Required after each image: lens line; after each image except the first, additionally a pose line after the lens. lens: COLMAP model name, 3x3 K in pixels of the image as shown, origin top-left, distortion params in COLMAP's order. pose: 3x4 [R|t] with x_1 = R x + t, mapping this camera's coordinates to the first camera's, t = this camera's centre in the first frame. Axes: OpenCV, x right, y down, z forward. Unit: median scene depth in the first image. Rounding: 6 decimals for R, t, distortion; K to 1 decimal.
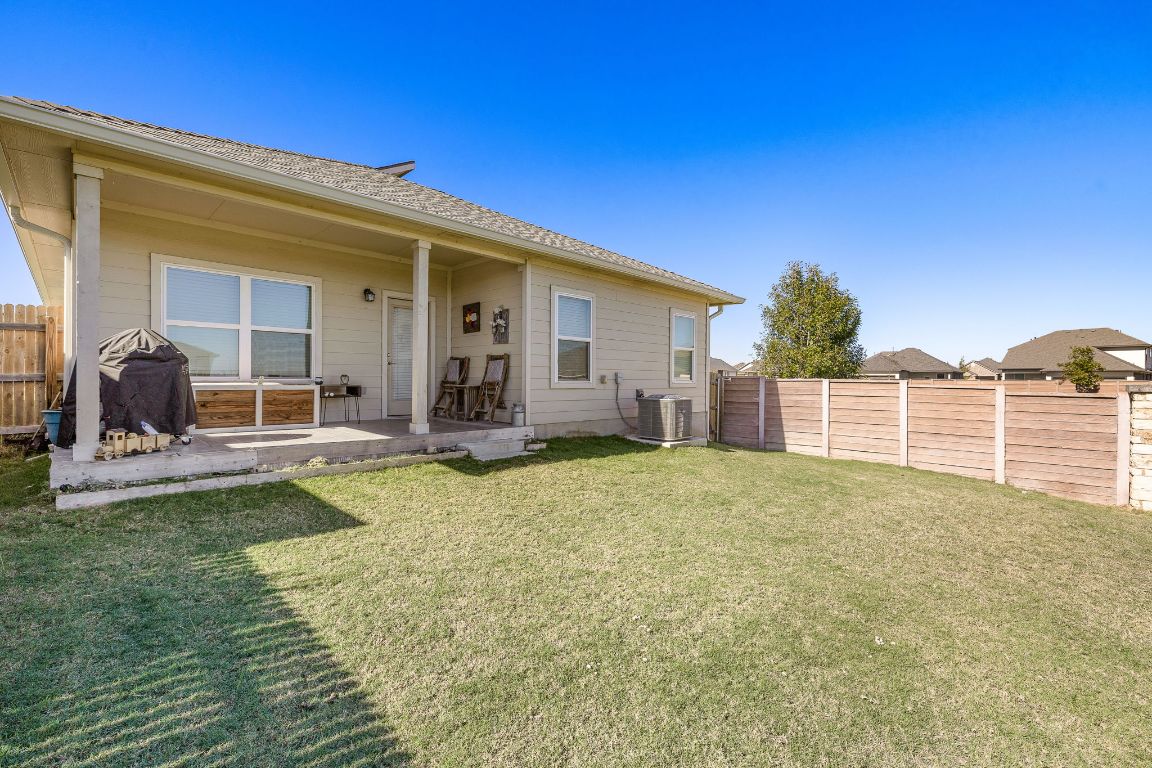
lens RADIAL K [[482.5, 0, 576.0], [0, 482.5, 384.0], [0, 0, 1]] dist [0.002388, 0.000205]
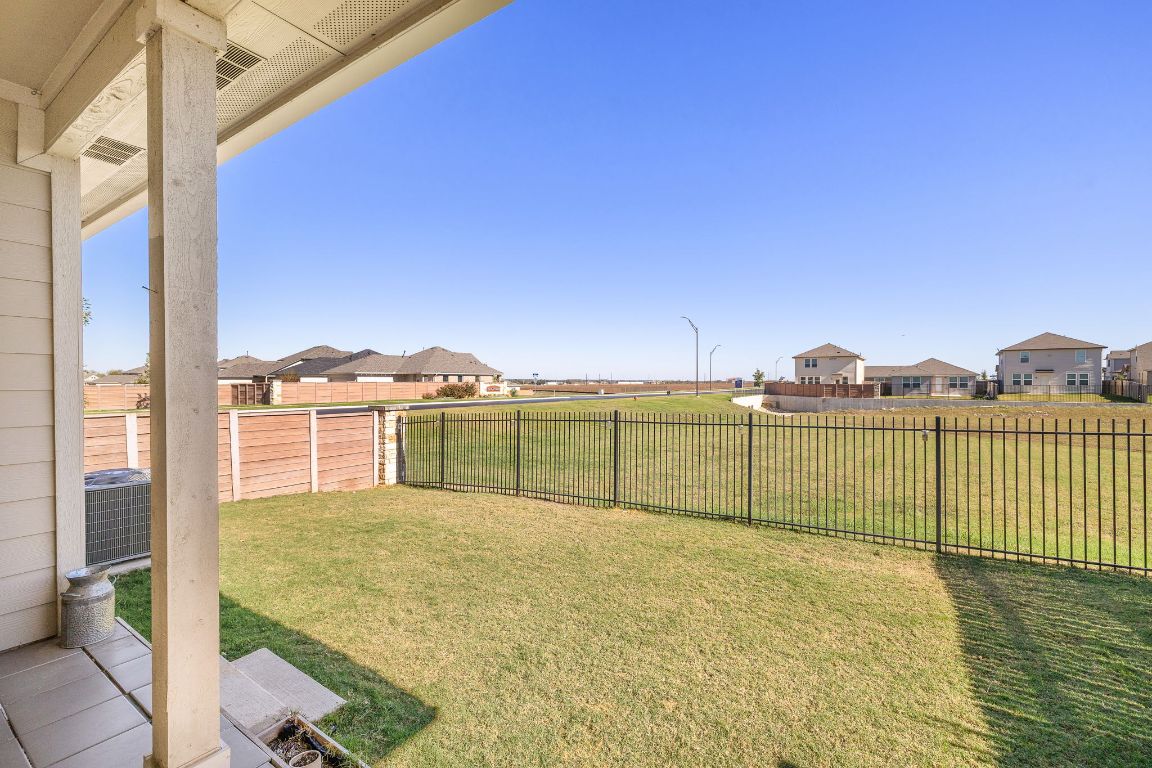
lens RADIAL K [[482.5, 0, 576.0], [0, 482.5, 384.0], [0, 0, 1]] dist [0.002388, 0.000205]
pose [[-0.182542, -0.009522, 0.983152, -0.410547], [0.010068, 0.999883, 0.011554, -0.069268], [-0.983147, 0.012007, -0.182424, 0.580783]]
